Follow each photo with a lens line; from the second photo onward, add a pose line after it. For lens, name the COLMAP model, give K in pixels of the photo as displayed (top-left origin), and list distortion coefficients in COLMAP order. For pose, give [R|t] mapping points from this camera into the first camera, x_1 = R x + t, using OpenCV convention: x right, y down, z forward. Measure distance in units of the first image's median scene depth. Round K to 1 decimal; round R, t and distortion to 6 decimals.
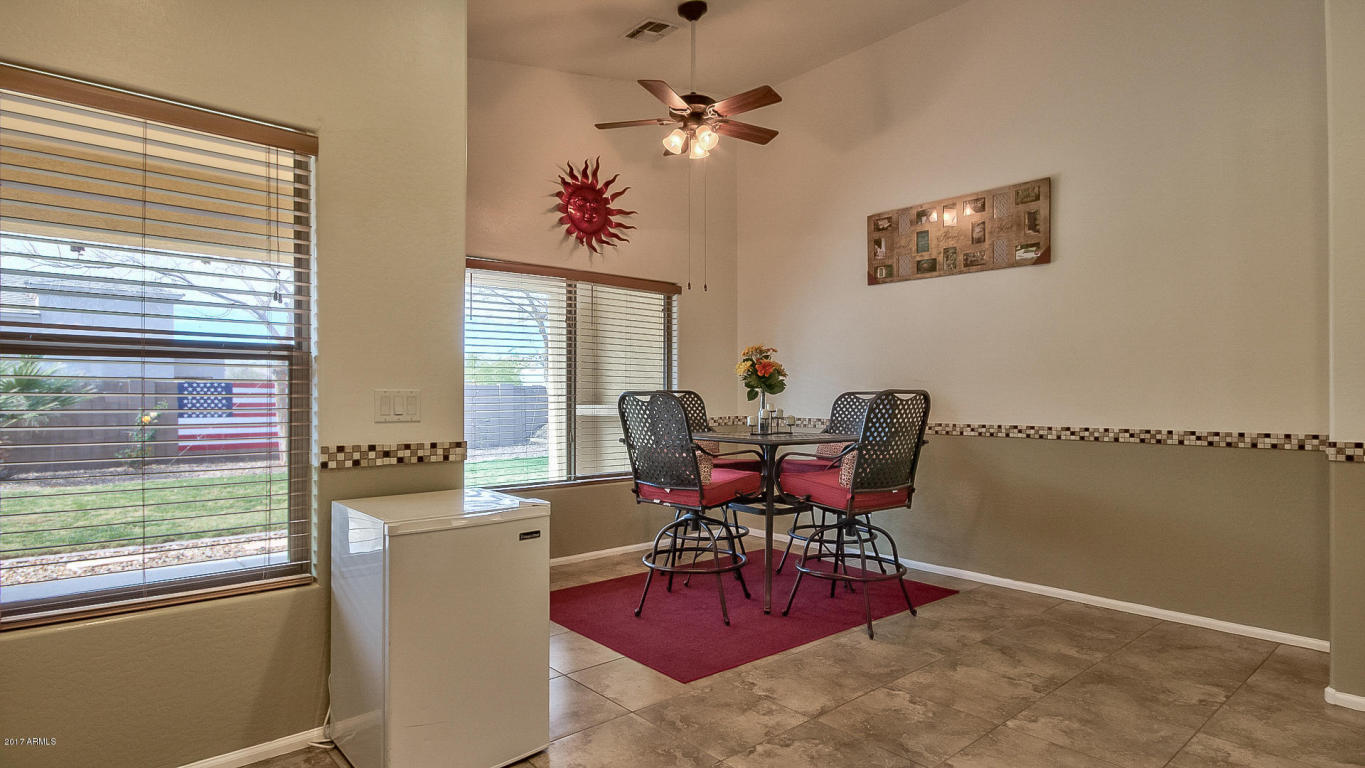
lens RADIAL K [[713.1, 0, 676.9], [0, 713.1, 393.6], [0, 0, 1]] dist [-0.002726, 0.010110]
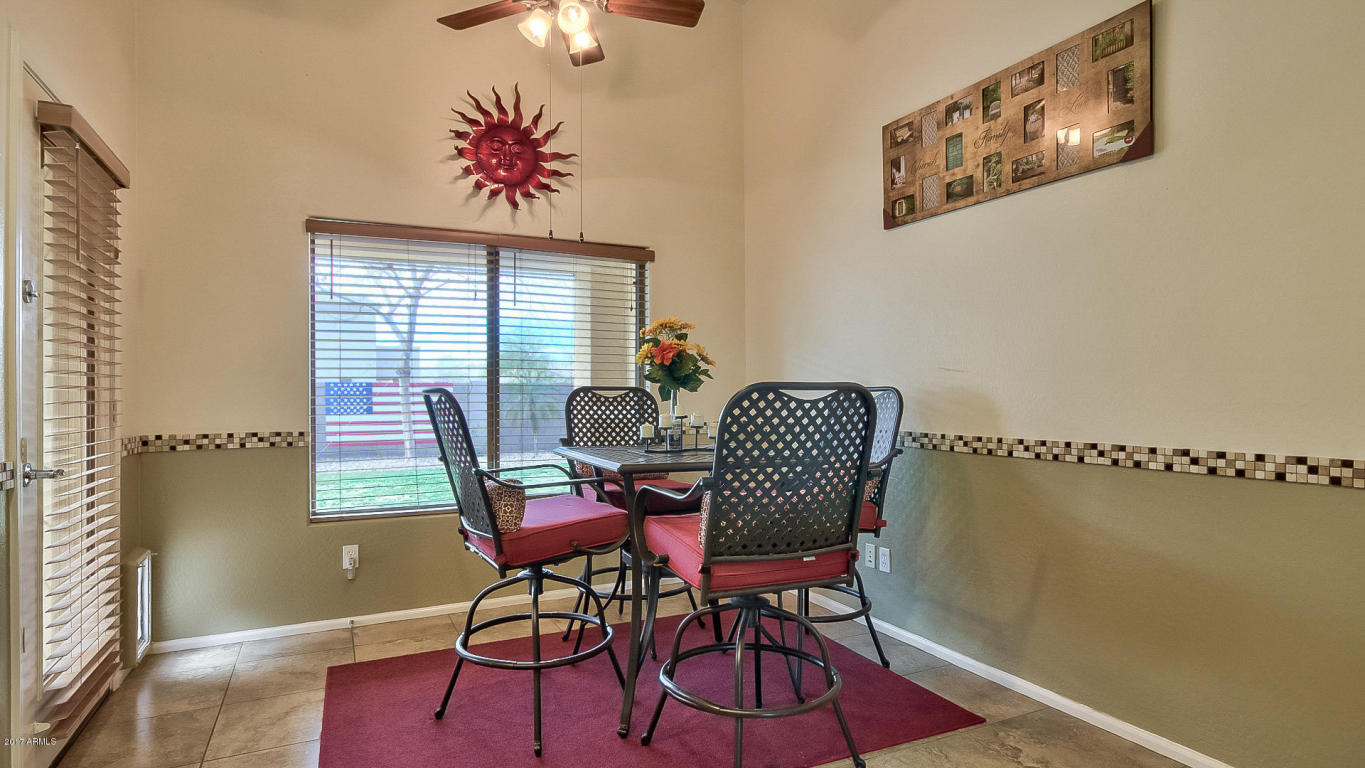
lens RADIAL K [[713.1, 0, 676.9], [0, 713.1, 393.6], [0, 0, 1]] dist [-0.002726, 0.010110]
pose [[0.966082, -0.003823, -0.258206, 0.301583], [0.004541, 0.999987, 0.002186, 0.001215], [0.258195, -0.003285, 0.966087, 0.356086]]
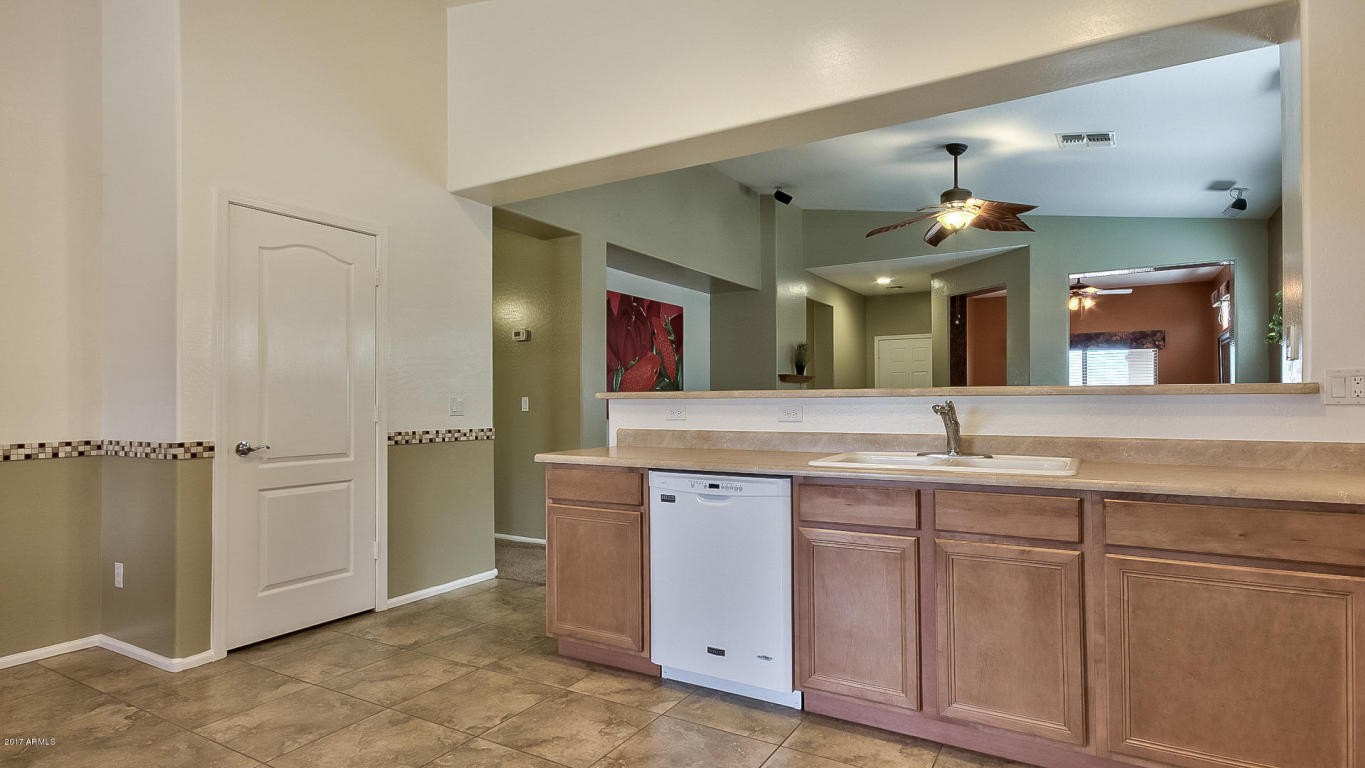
lens RADIAL K [[713.1, 0, 676.9], [0, 713.1, 393.6], [0, 0, 1]] dist [-0.002726, 0.010110]
pose [[-0.311547, 0.012533, 0.950148, -0.273115], [0.001612, 0.999919, -0.012661, 0.002584], [-0.950229, -0.002413, -0.311542, 0.384592]]
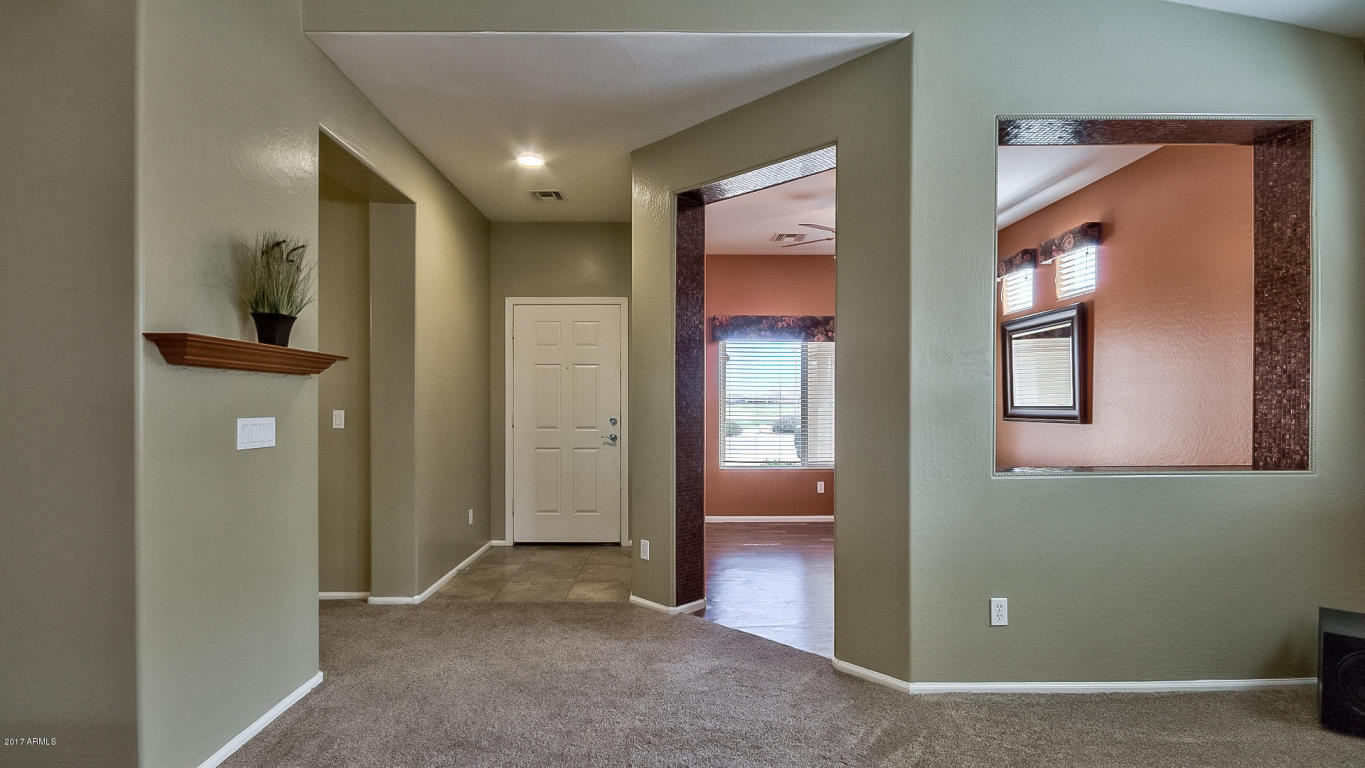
lens RADIAL K [[641.6, 0, 684.0], [0, 641.6, 406.8], [0, 0, 1]] dist [-0.001275, -0.000181]
pose [[-0.765917, -0.003716, 0.642929, 0.926367], [-0.000927, 0.999989, 0.004675, -0.025564], [-0.642939, 0.002984, -0.765912, -0.390621]]
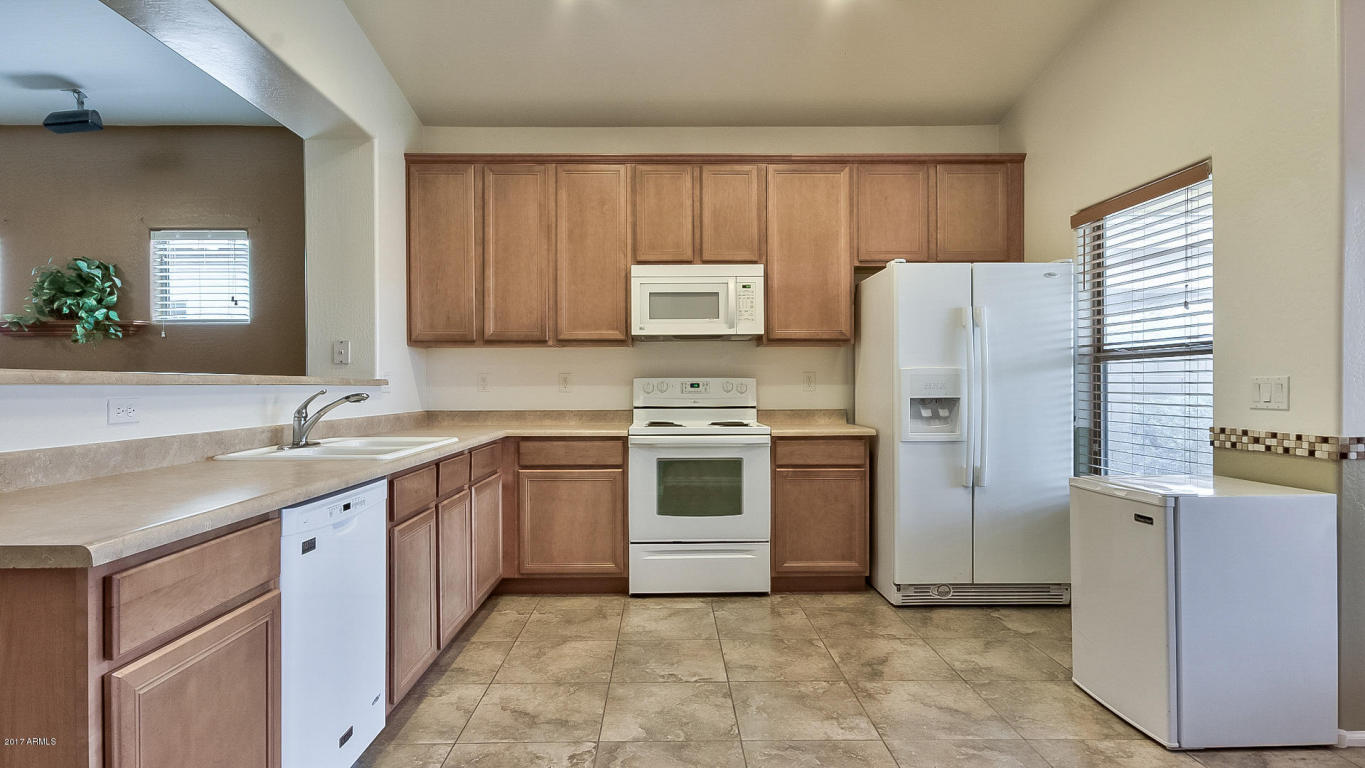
lens RADIAL K [[713.1, 0, 676.9], [0, 713.1, 393.6], [0, 0, 1]] dist [-0.002726, 0.010110]
pose [[-0.642814, 0.011417, -0.765937, 0.541375], [0.007638, 0.999935, 0.008494, 0.001956], [0.765984, -0.000390, -0.642860, 0.611972]]
